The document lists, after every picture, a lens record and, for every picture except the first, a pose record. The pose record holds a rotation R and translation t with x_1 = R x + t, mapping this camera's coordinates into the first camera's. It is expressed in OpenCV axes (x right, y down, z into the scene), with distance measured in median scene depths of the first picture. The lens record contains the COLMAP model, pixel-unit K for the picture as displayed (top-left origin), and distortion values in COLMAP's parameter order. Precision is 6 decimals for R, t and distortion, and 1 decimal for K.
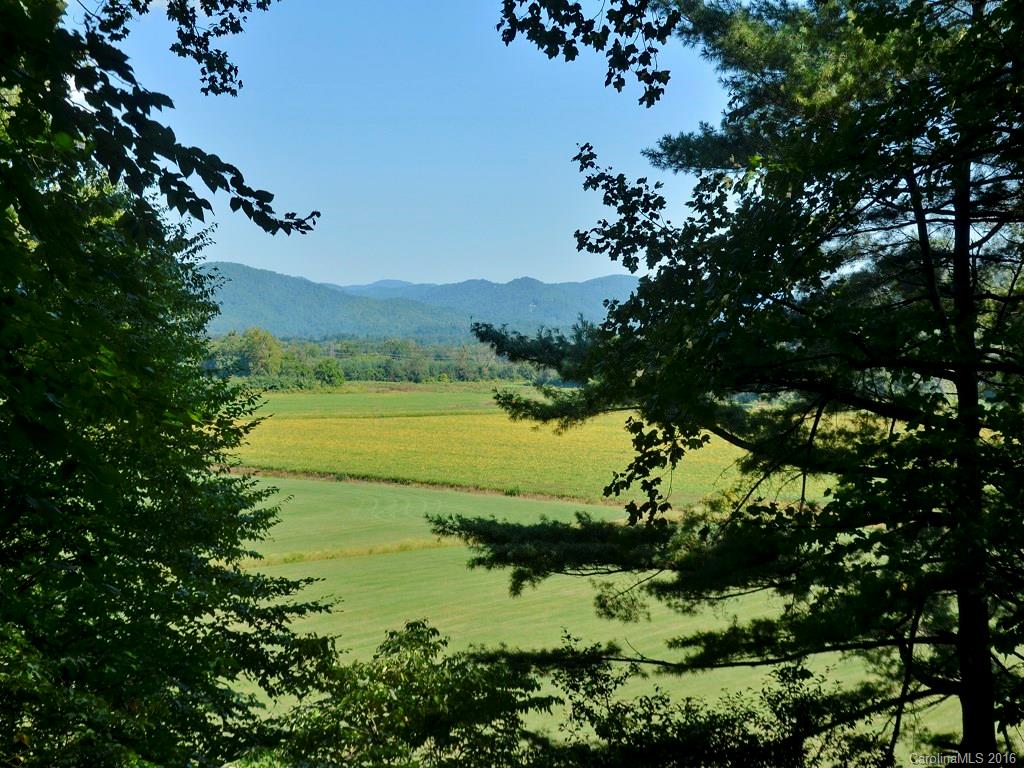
lens RADIAL K [[1667.2, 0, 512.0], [0, 1667.2, 384.0], [0, 0, 1]] dist [0.001656, -0.018523]
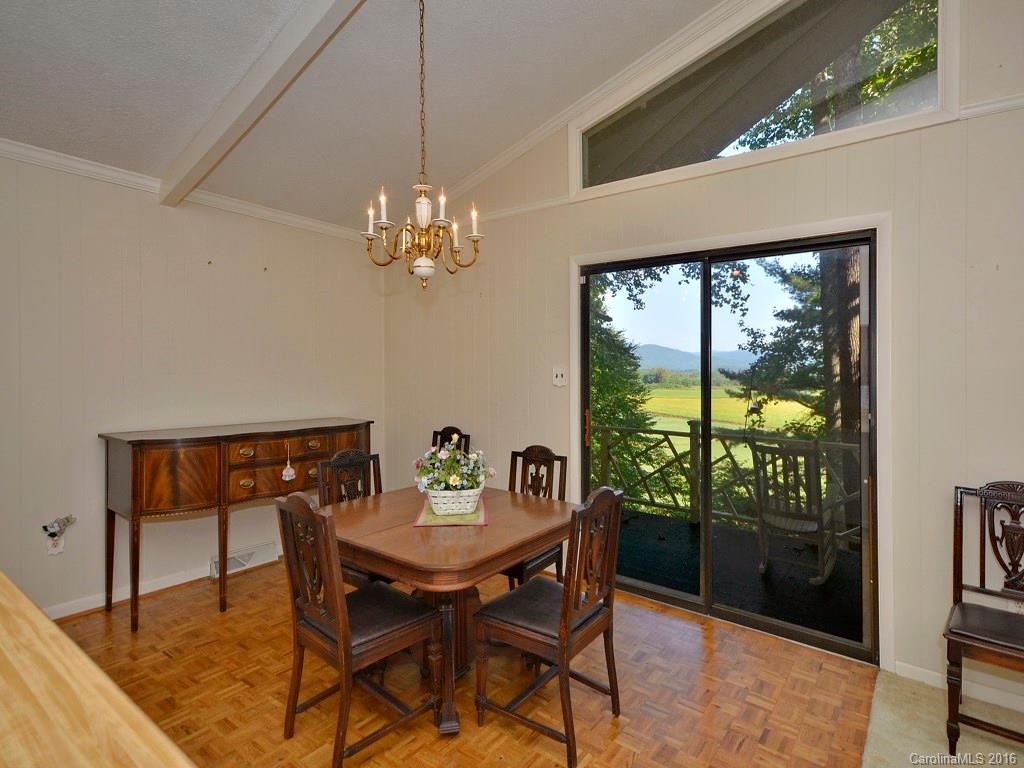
lens RADIAL K [[575.7, 0, 512.0], [0, 575.7, 384.0], [0, 0, 1]] dist [-0.000672, -0.000051]
pose [[0.917399, 0.009392, -0.397858, 0.084729], [-0.010787, 0.999941, -0.001266, 0.001176], [0.397823, 0.005453, 0.917446, -0.331431]]
